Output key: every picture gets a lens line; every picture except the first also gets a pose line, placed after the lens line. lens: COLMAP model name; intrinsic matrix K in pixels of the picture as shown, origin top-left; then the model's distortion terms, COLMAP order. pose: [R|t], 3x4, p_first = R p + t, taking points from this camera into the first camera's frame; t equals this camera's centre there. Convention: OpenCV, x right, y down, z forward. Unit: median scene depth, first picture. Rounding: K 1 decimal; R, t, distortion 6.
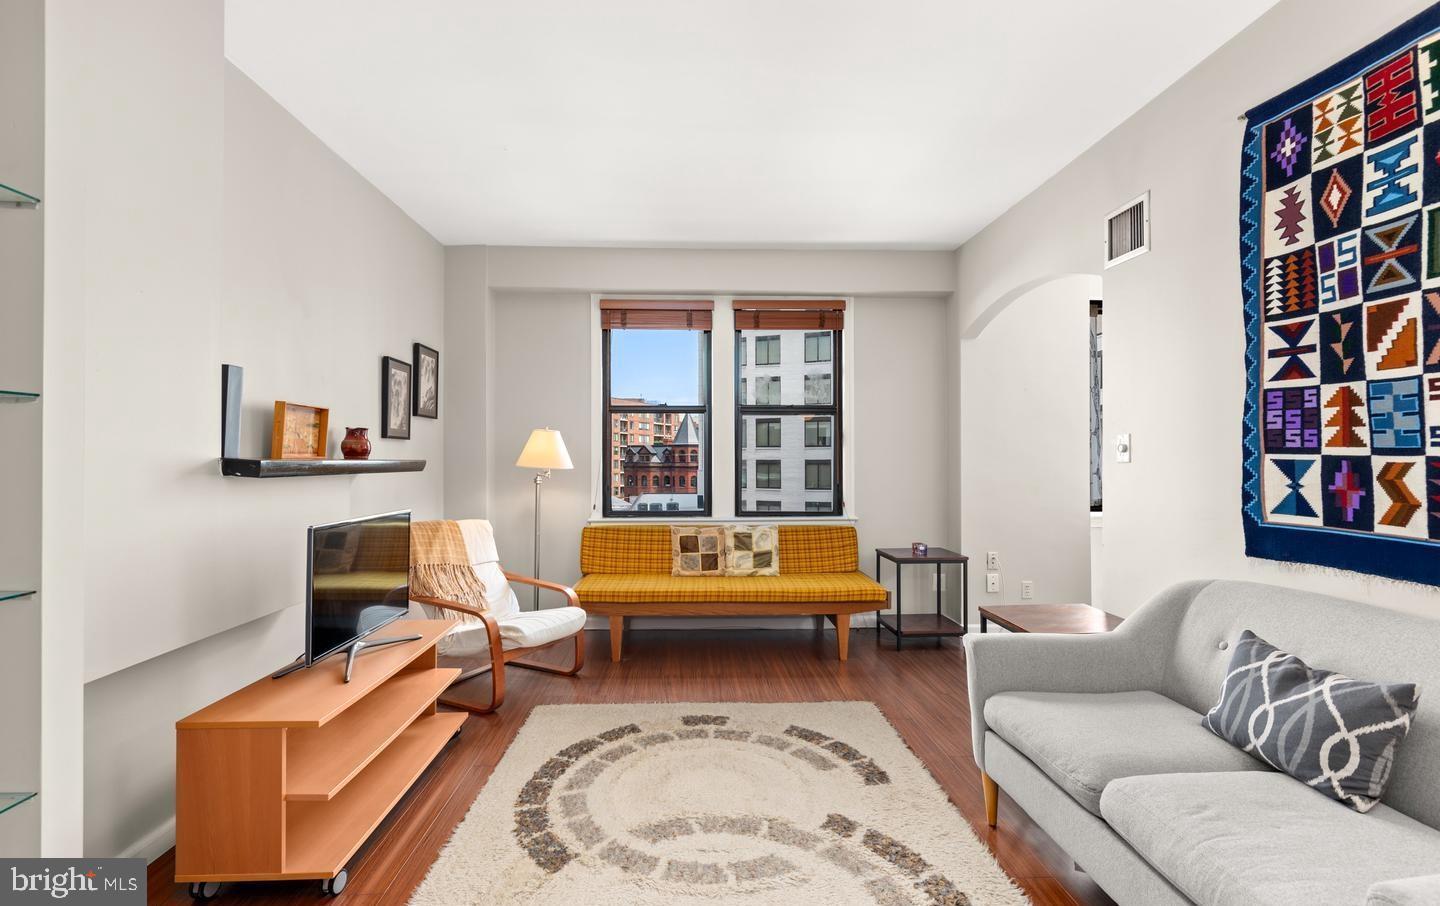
lens RADIAL K [[669.0, 0, 720.0], [0, 669.0, 453.0], [0, 0, 1]] dist [-0.001374, -0.000202]
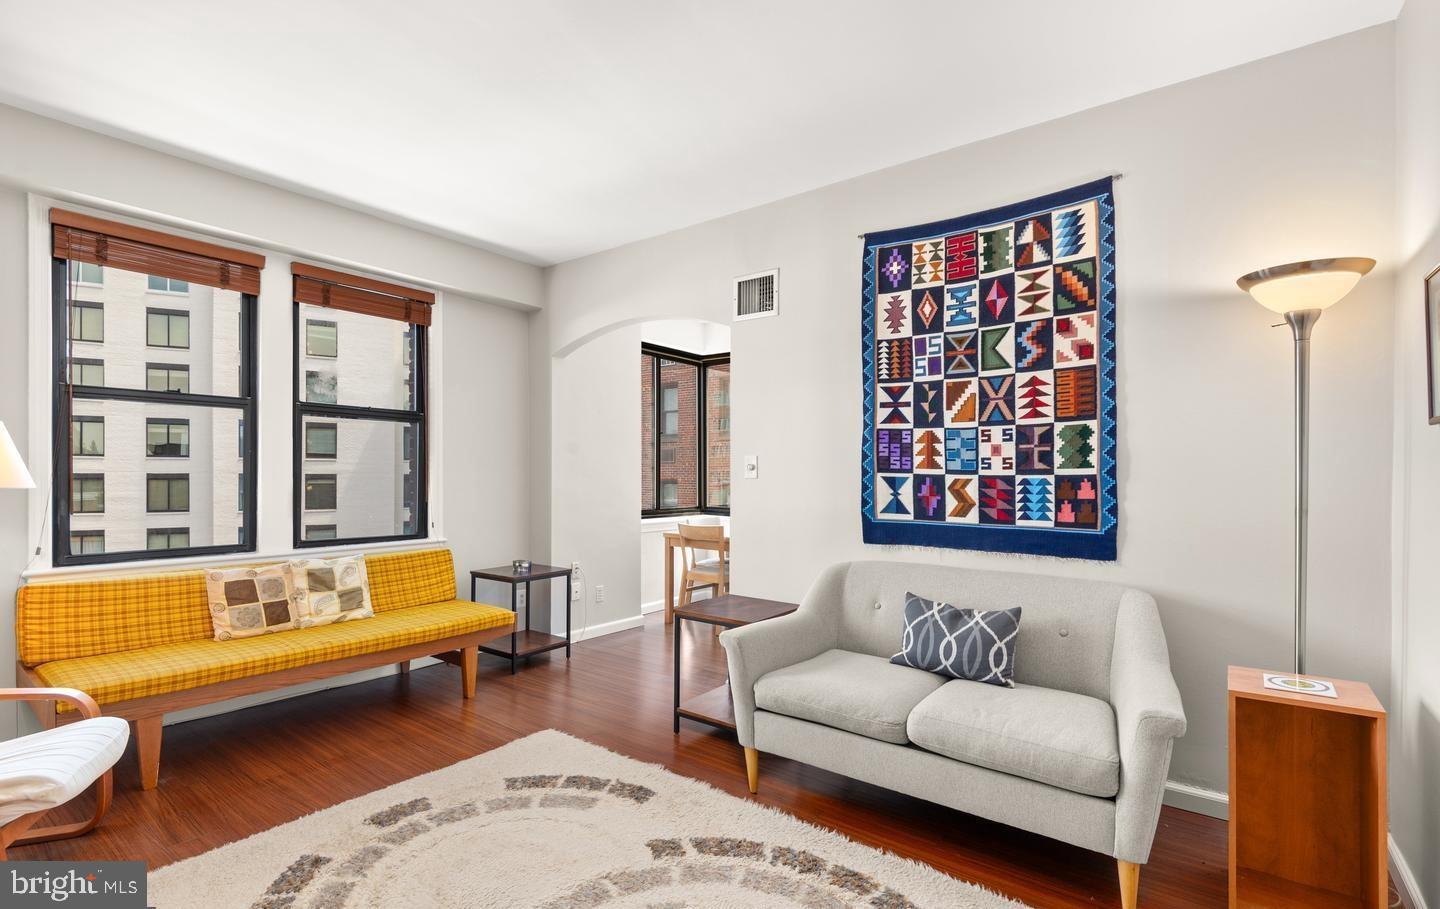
lens RADIAL K [[661.4, 0, 716.6], [0, 661.4, 476.3], [0, 0, 1]] dist [0.028868, -0.021838]
pose [[0.650848, 0.003231, 0.759202, -0.542075], [-0.012614, 0.999899, 0.006558, 0.004146], [-0.759104, -0.013845, 0.650823, 0.332493]]
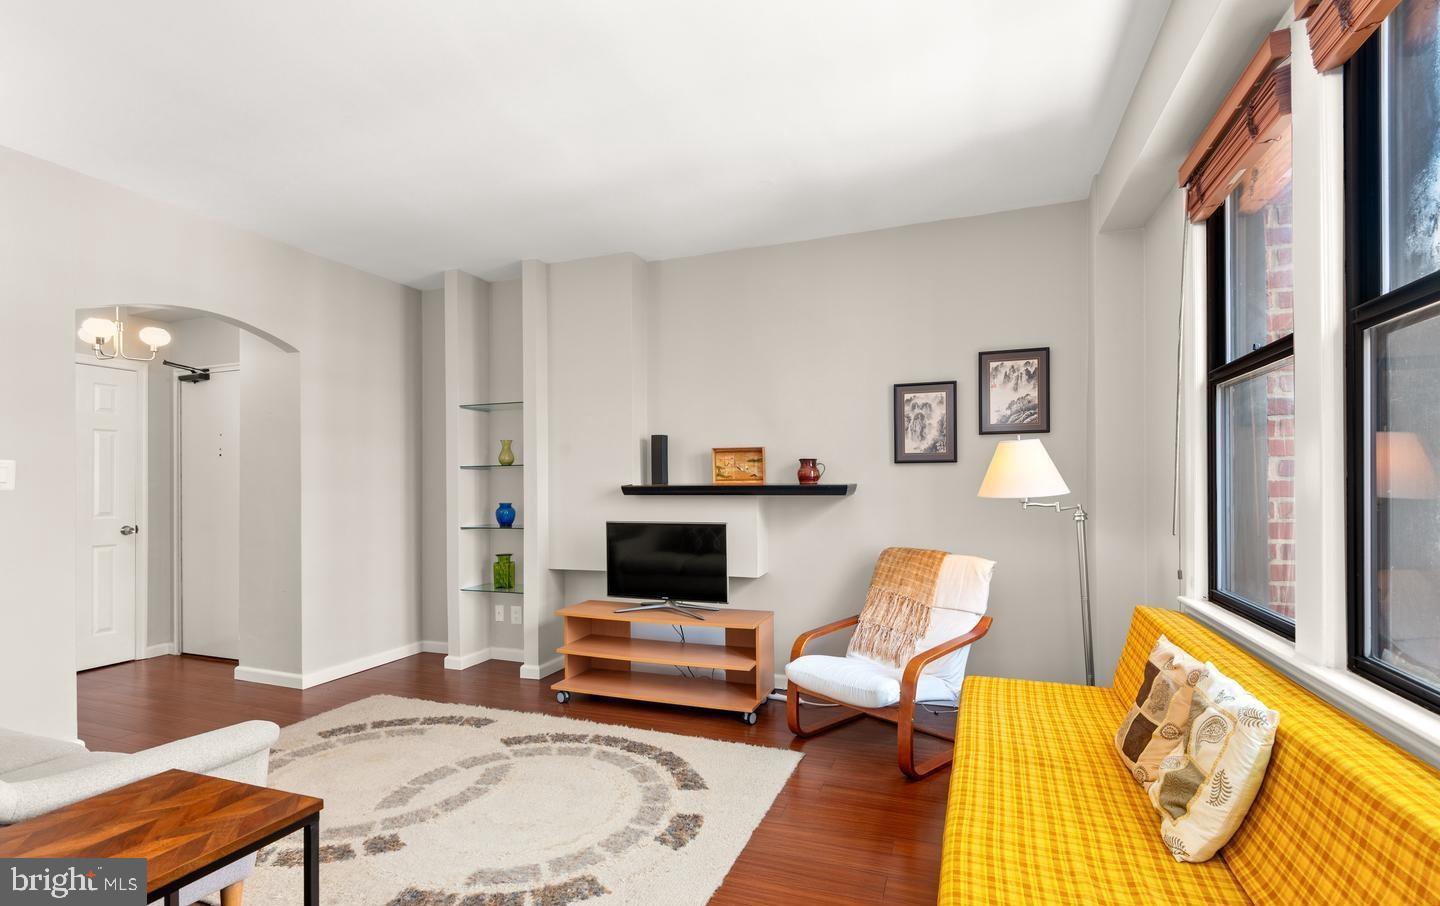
lens RADIAL K [[675.1, 0, 718.4], [0, 675.1, 491.2], [0, 0, 1]] dist [-0.001163, -0.000180]
pose [[-0.391812, 0.003469, -0.920039, 0.964801], [0.011851, 0.999929, -0.001277, 0.031701], [0.919969, -0.011404, -0.391826, 1.968948]]
